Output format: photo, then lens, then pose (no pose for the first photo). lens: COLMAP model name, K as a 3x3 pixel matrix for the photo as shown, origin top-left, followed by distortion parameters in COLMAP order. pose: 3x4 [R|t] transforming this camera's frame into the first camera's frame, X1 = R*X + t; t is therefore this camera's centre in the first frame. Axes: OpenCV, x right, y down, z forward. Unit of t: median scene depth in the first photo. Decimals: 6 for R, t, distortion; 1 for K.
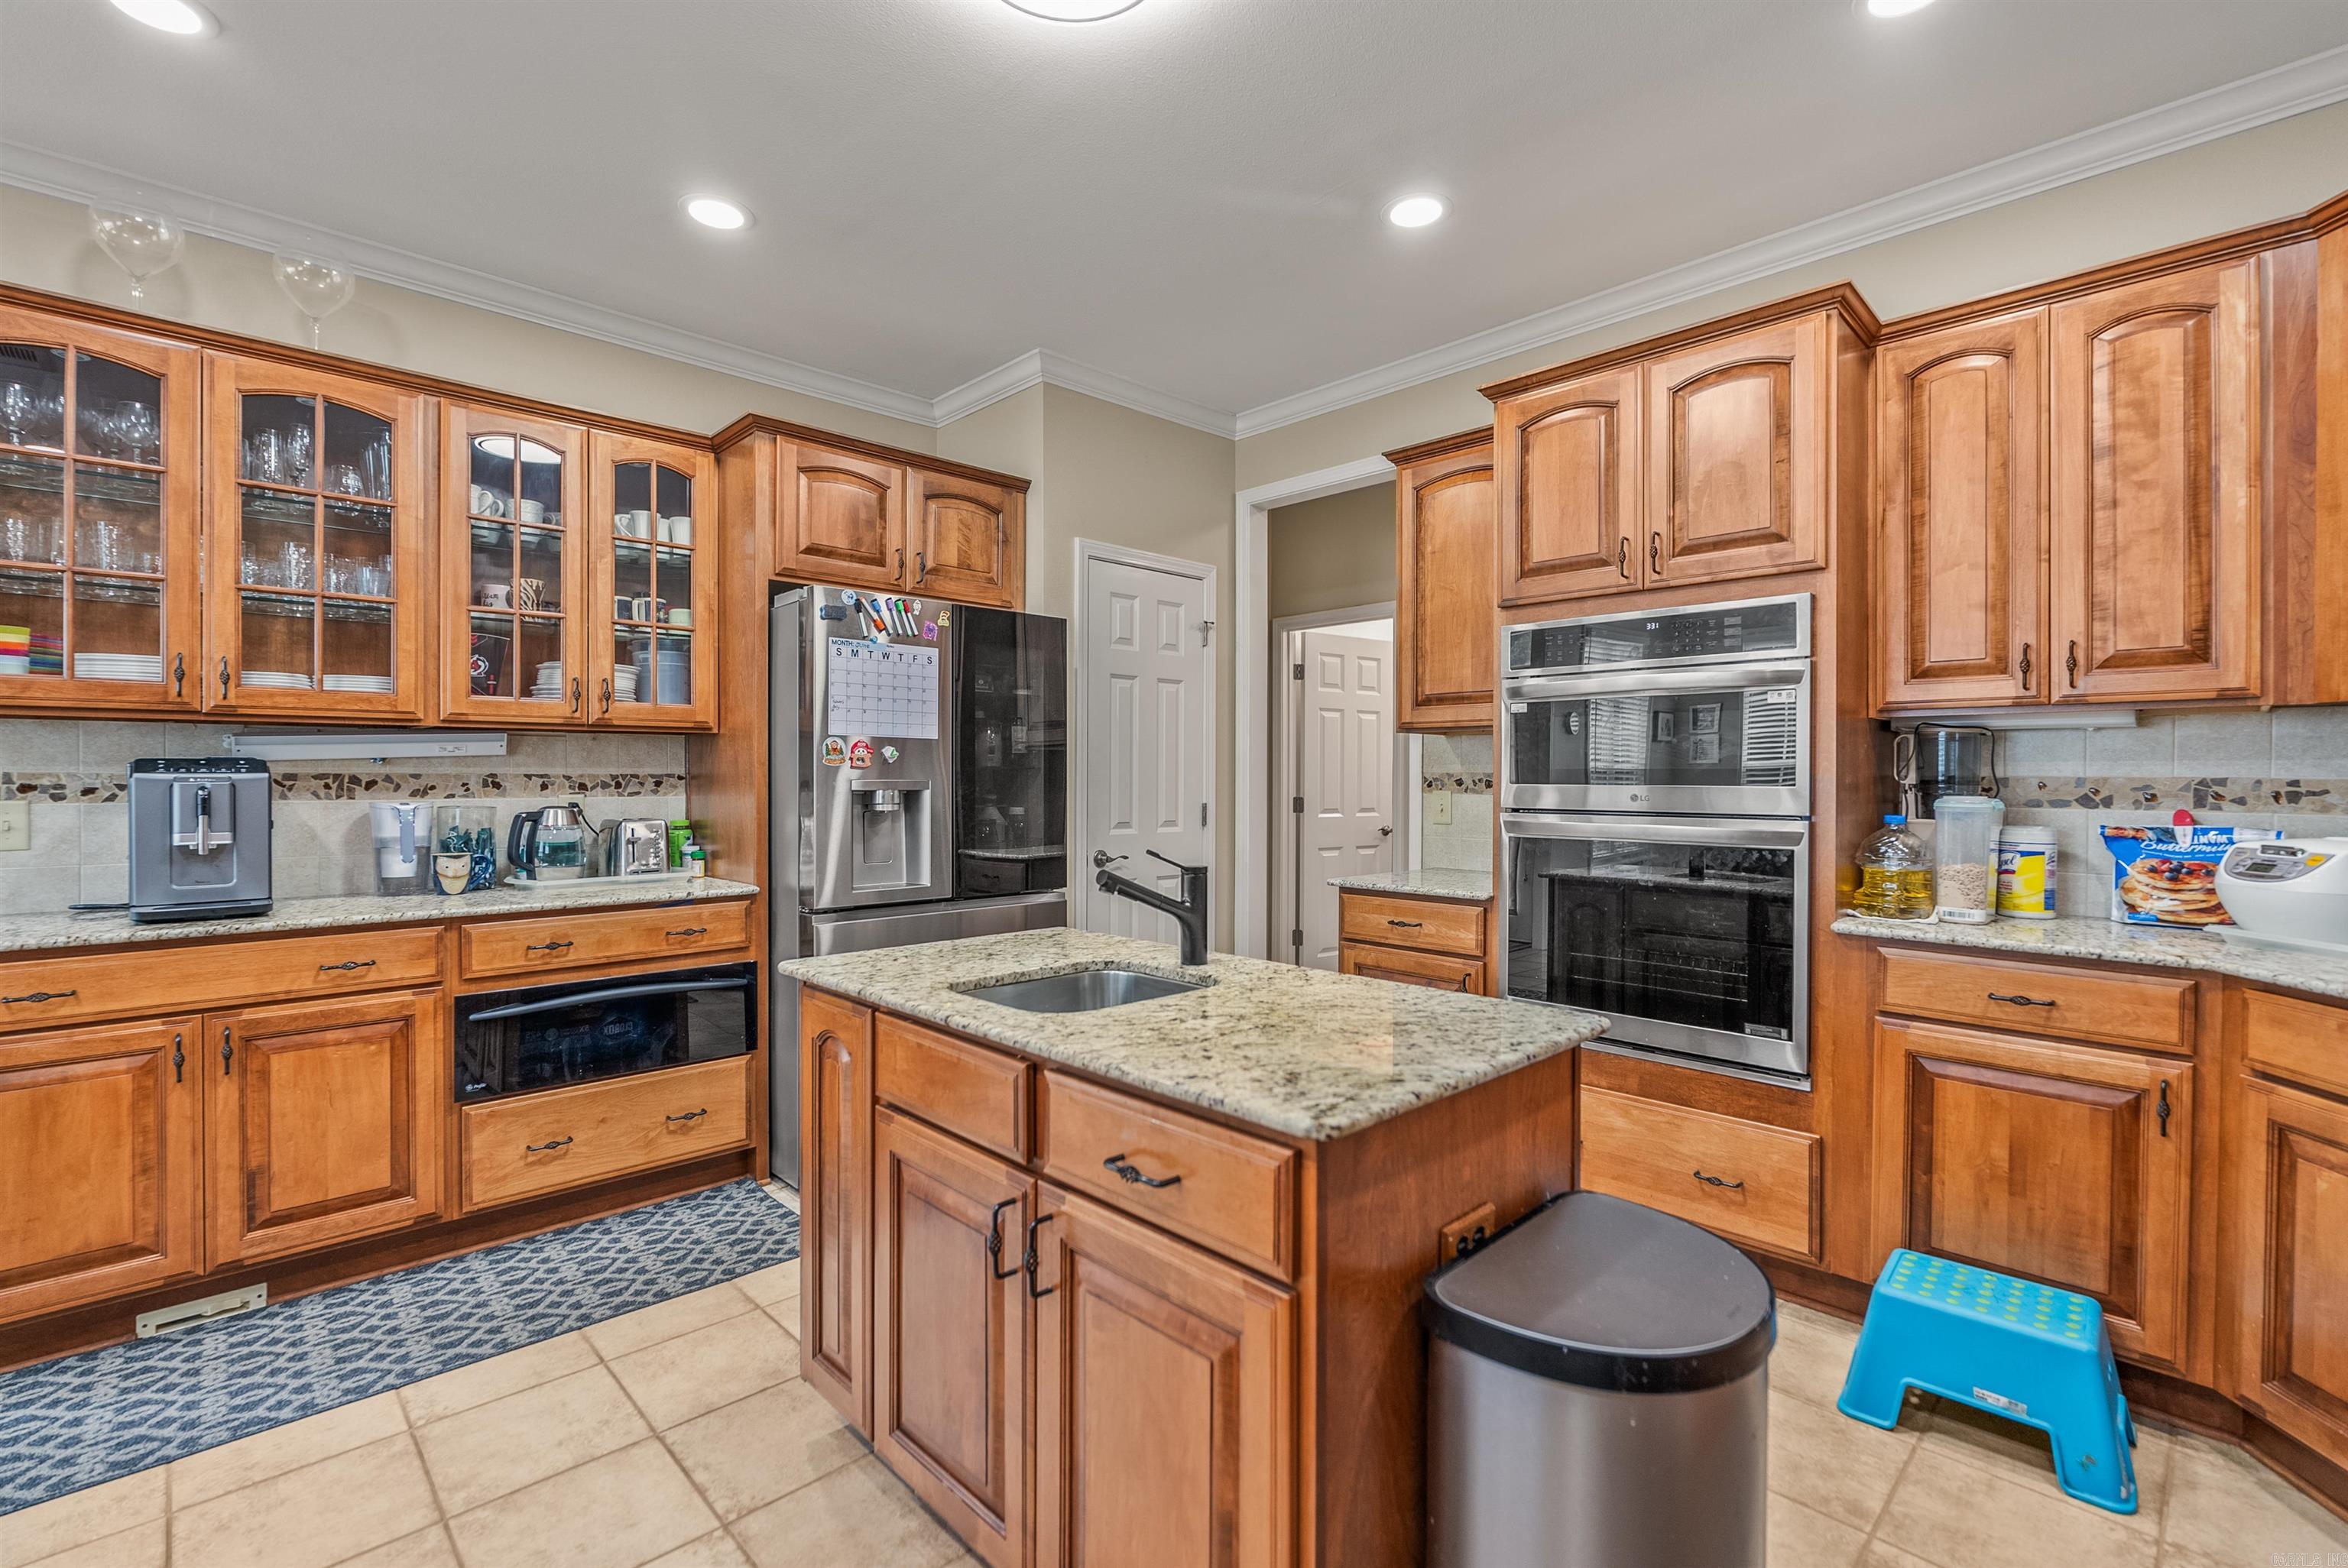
lens RADIAL K [[1043.0, 0, 1177.4], [0, 1043.0, 774.6], [0, 0, 1]] dist [-0.004543, -0.000456]
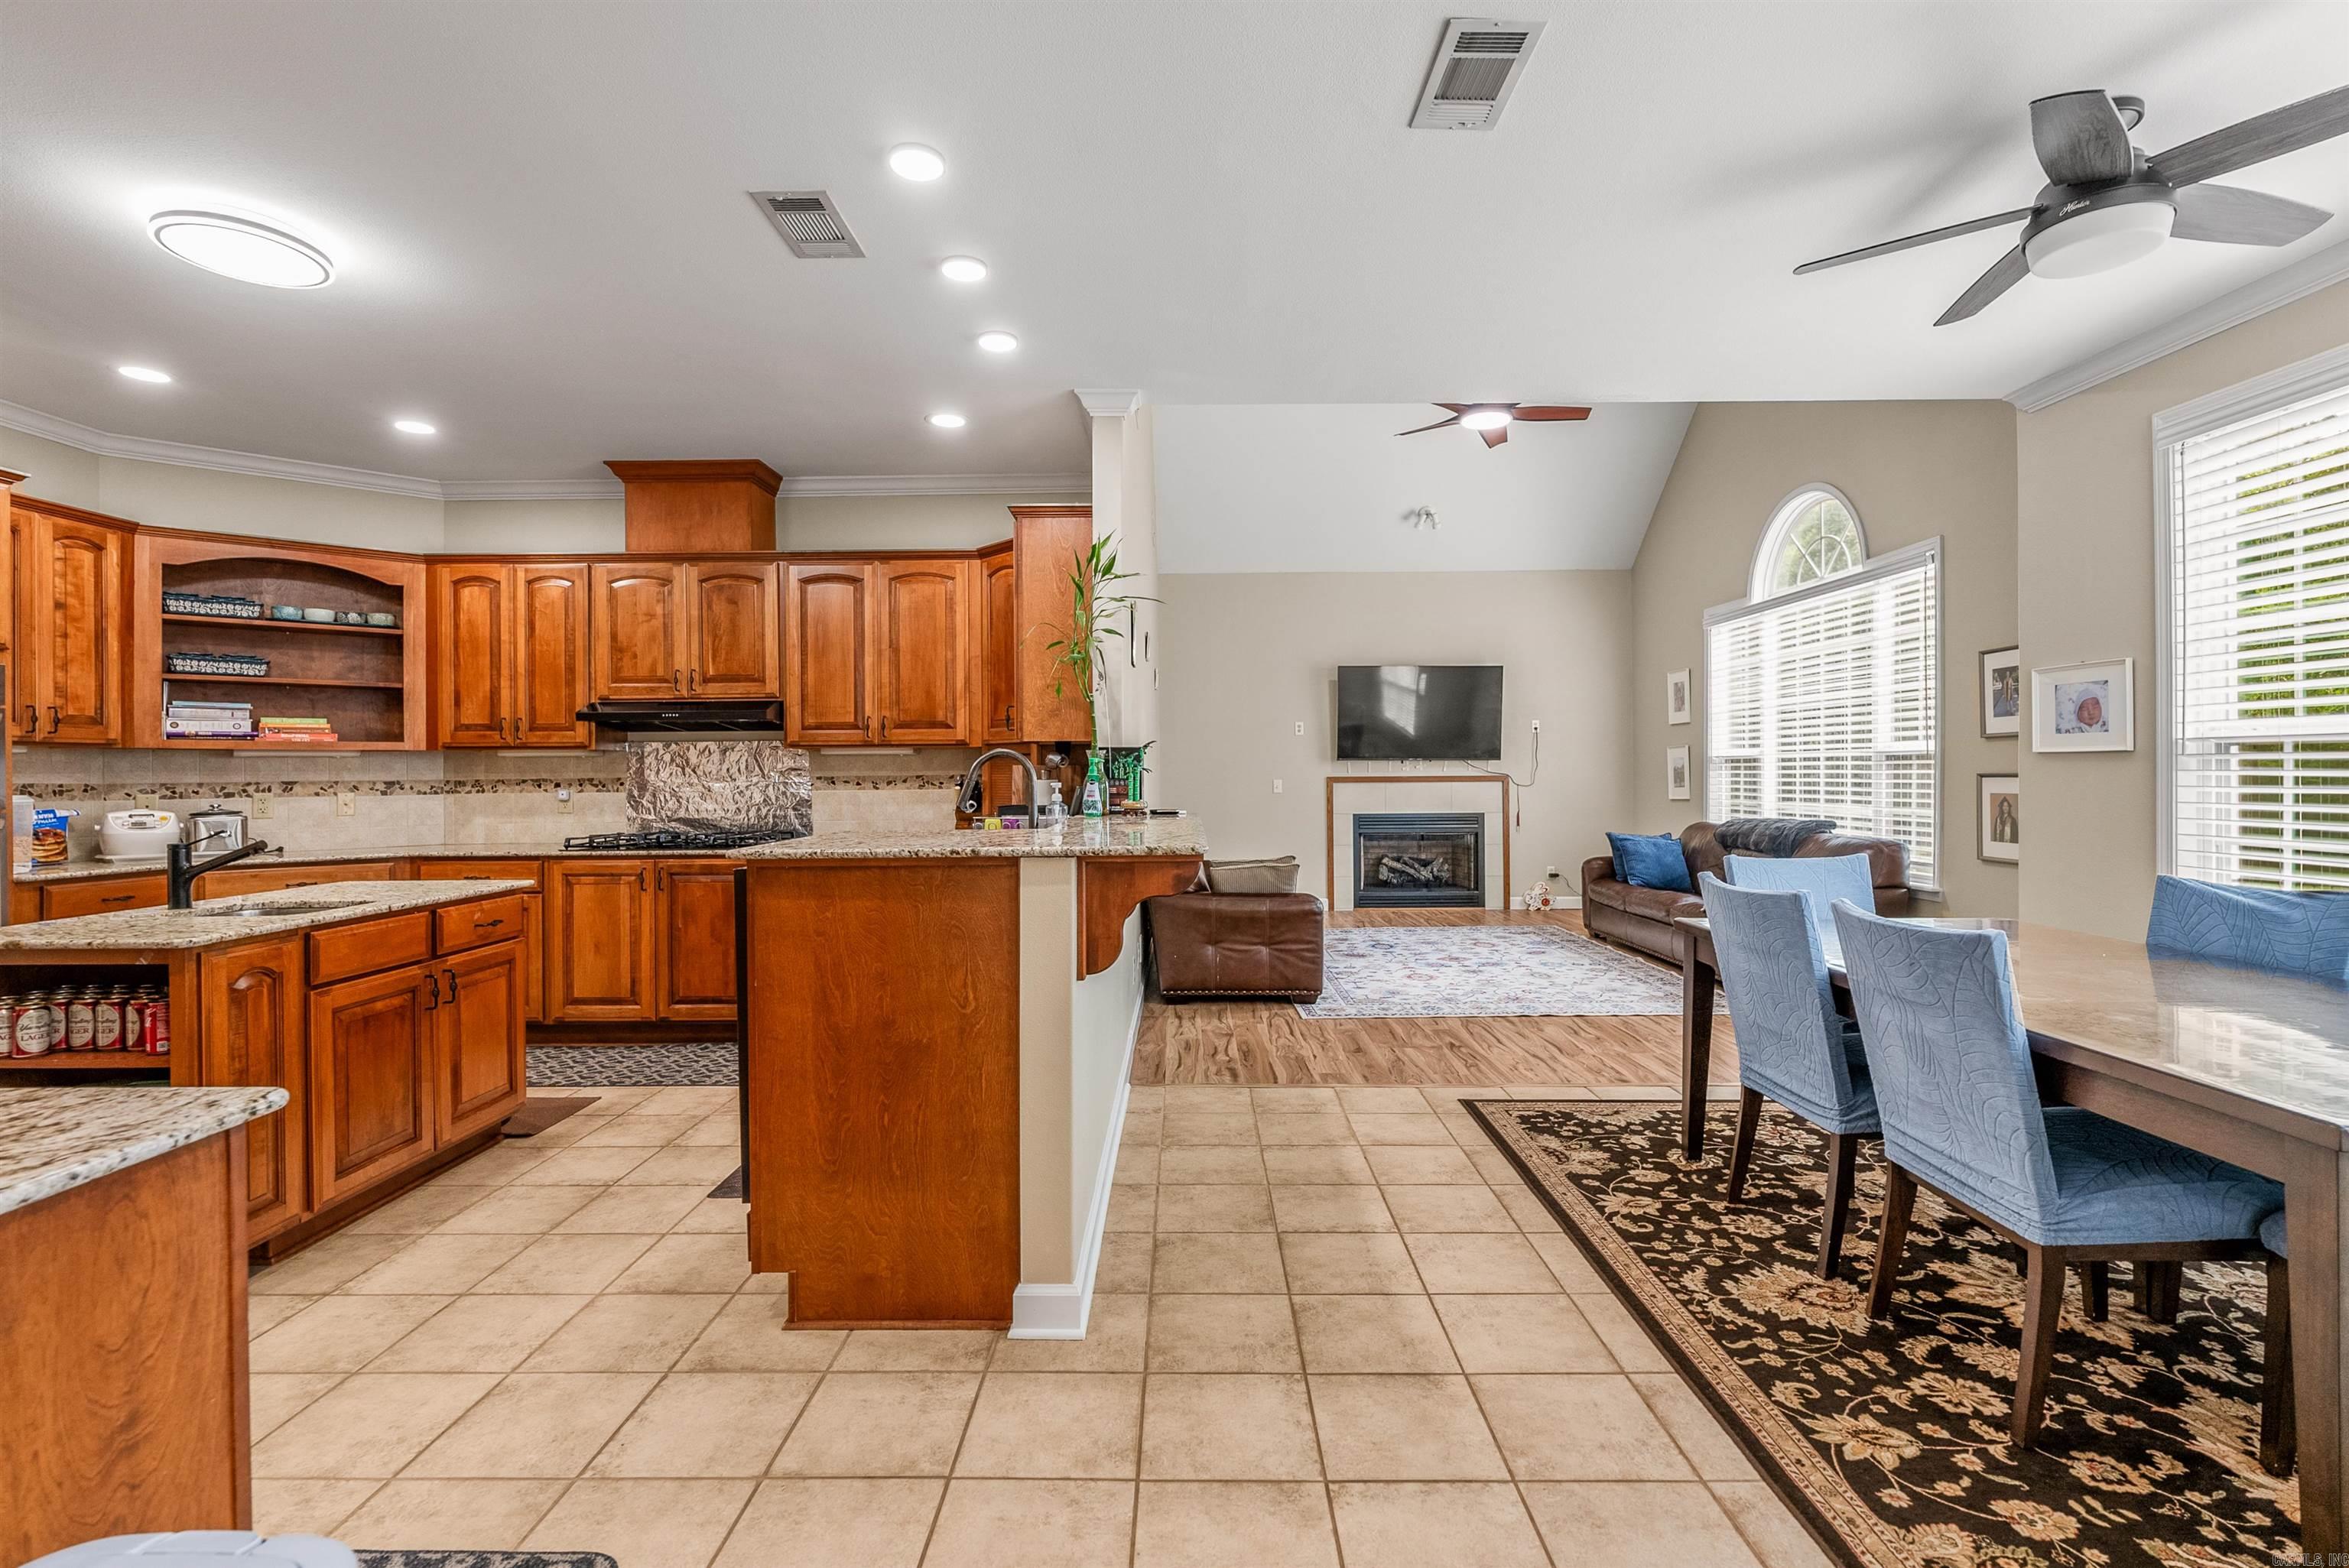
lens RADIAL K [[1043.5, 0, 1177.9], [0, 1043.5, 774.5], [0, 0, 1]] dist [-0.004543, -0.000456]
pose [[-0.712491, 0.001723, 0.701679, -1.858016], [0.003138, 0.999995, 0.000730, -0.007903], [-0.701674, 0.002722, -0.712493, 0.953390]]
